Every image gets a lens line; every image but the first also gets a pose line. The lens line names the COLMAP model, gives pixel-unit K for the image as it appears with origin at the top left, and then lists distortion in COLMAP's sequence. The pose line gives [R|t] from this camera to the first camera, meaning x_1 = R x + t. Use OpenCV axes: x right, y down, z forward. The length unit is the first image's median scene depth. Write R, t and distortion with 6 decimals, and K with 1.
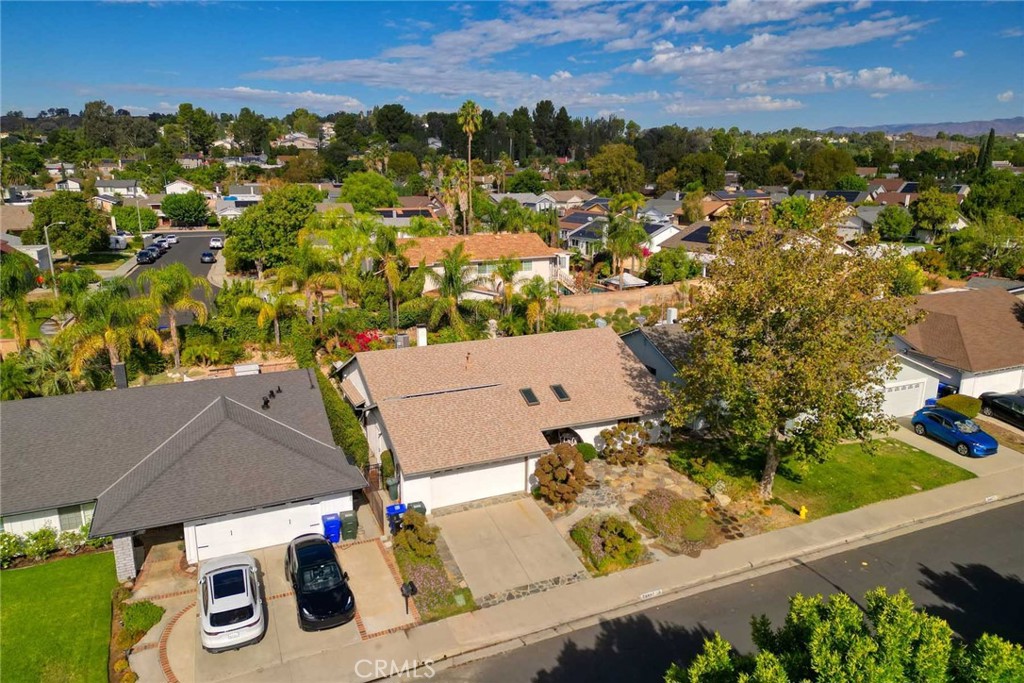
lens RADIAL K [[719.1, 0, 510.9], [0, 719.1, 337.5], [0, 0, 1]] dist [0.059445, -0.046767]
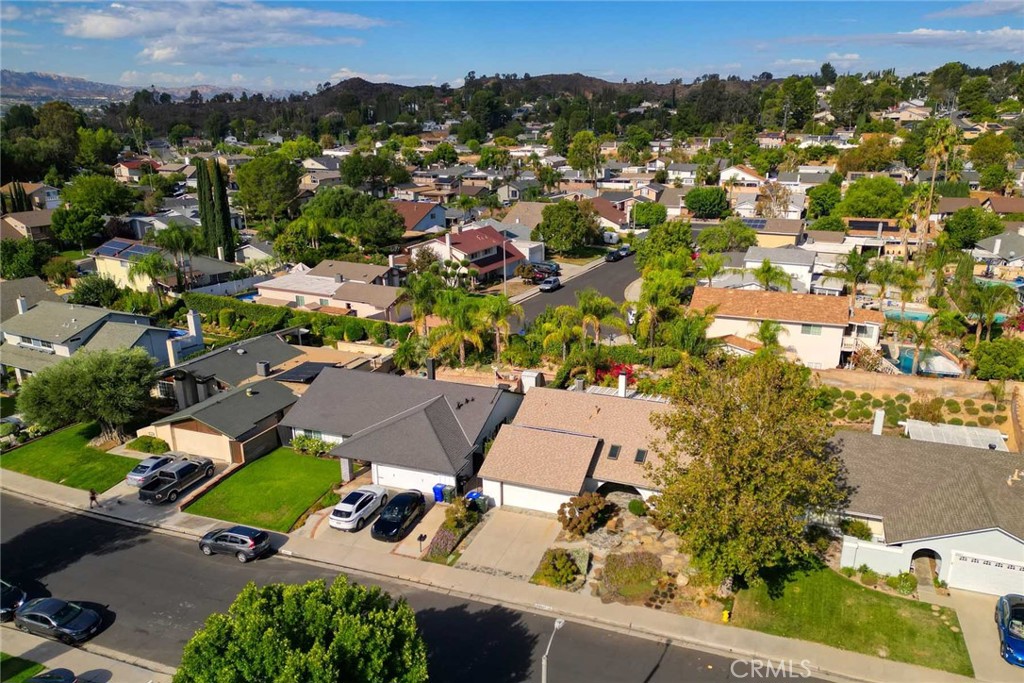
lens RADIAL K [[753.9, 0, 537.7], [0, 753.9, 380.4], [0, 0, 1]] dist [0.056586, -0.040042]
pose [[0.721877, 0.231259, -0.652237, 0.658110], [-0.168587, 0.972882, 0.158361, -0.196172], [0.671172, -0.004358, 0.741289, -0.069754]]
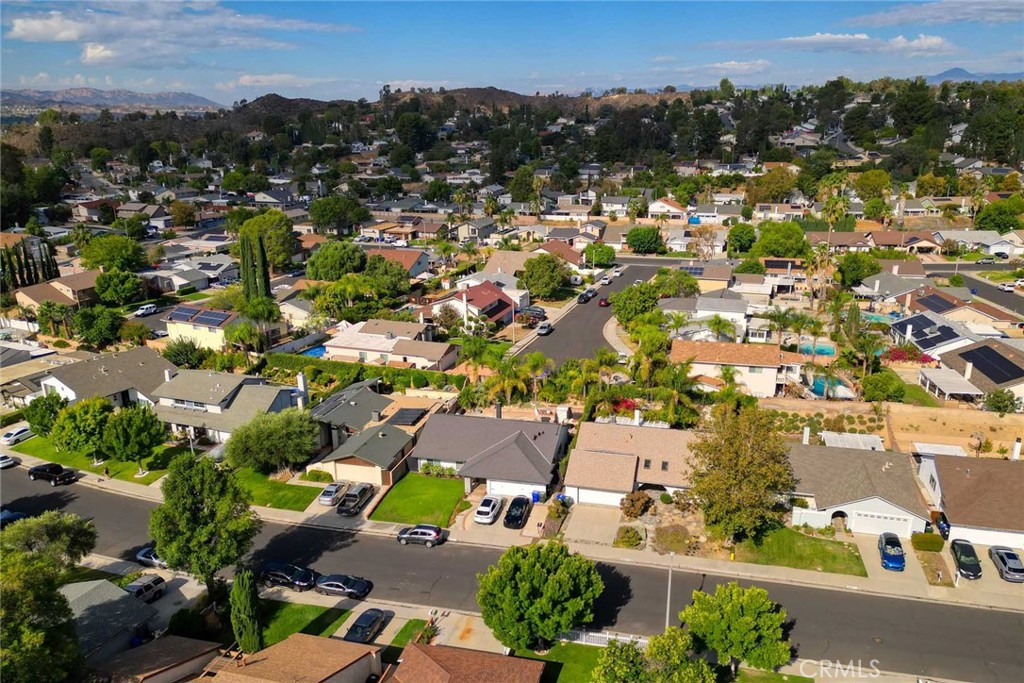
lens RADIAL K [[753.9, 0, 534.7], [0, 753.9, 378.2], [0, 0, 1]] dist [0.056586, -0.040042]
pose [[0.795259, 0.192643, -0.574849, 0.801410], [-0.138558, 0.980831, 0.137011, -0.338462], [0.590224, -0.029309, 0.806707, -0.746588]]
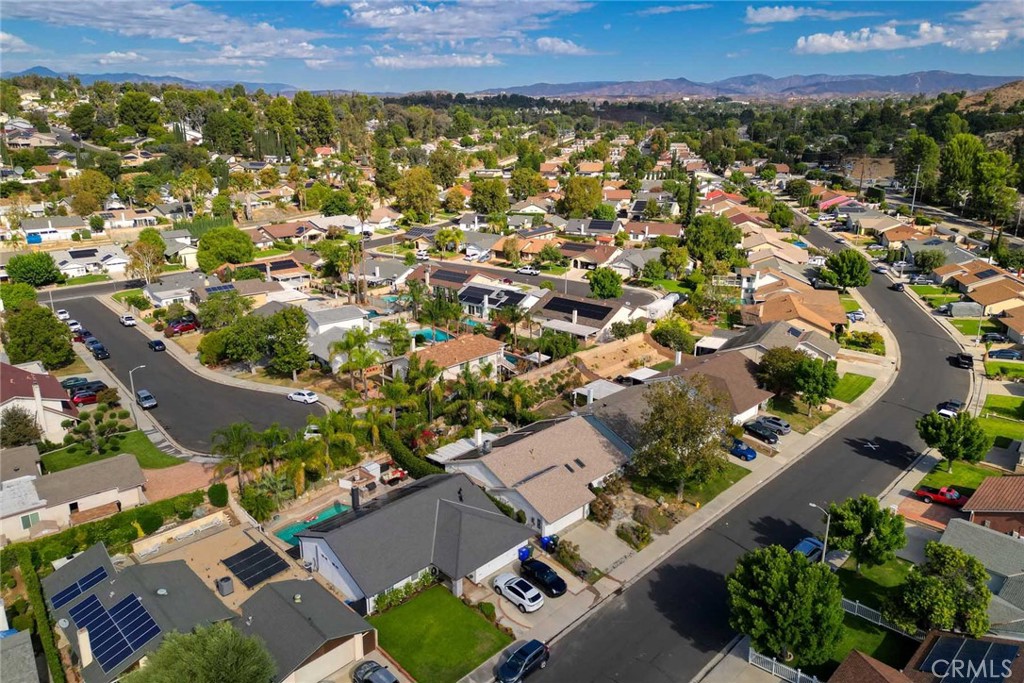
lens RADIAL K [[719.1, 0, 510.4], [0, 719.1, 318.1], [0, 0, 1]] dist [0.059445, -0.046767]
pose [[0.932974, -0.098057, 0.346331, -0.671907], [0.084657, 0.994965, 0.053650, -0.393914], [-0.349848, -0.020735, 0.936577, -0.710585]]
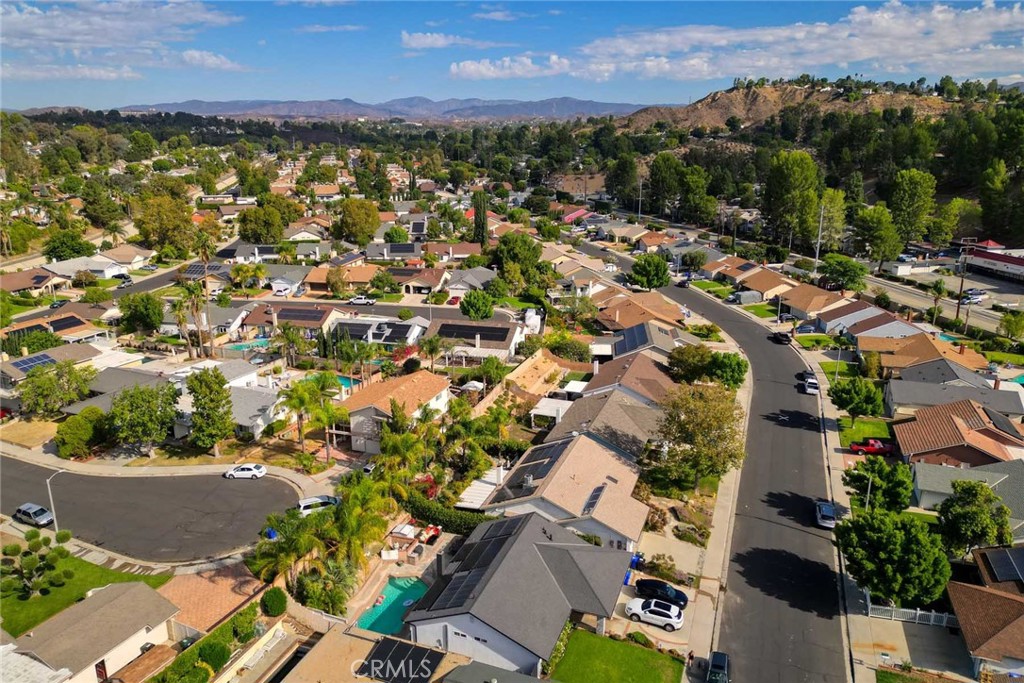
lens RADIAL K [[719.1, 0, 513.1], [0, 719.1, 341.3], [0, 0, 1]] dist [0.059445, -0.046767]
pose [[0.695346, -0.202374, 0.689594, -1.274527], [0.174023, 0.978391, 0.111653, -0.510709], [-0.697288, 0.042367, 0.715538, -0.253598]]
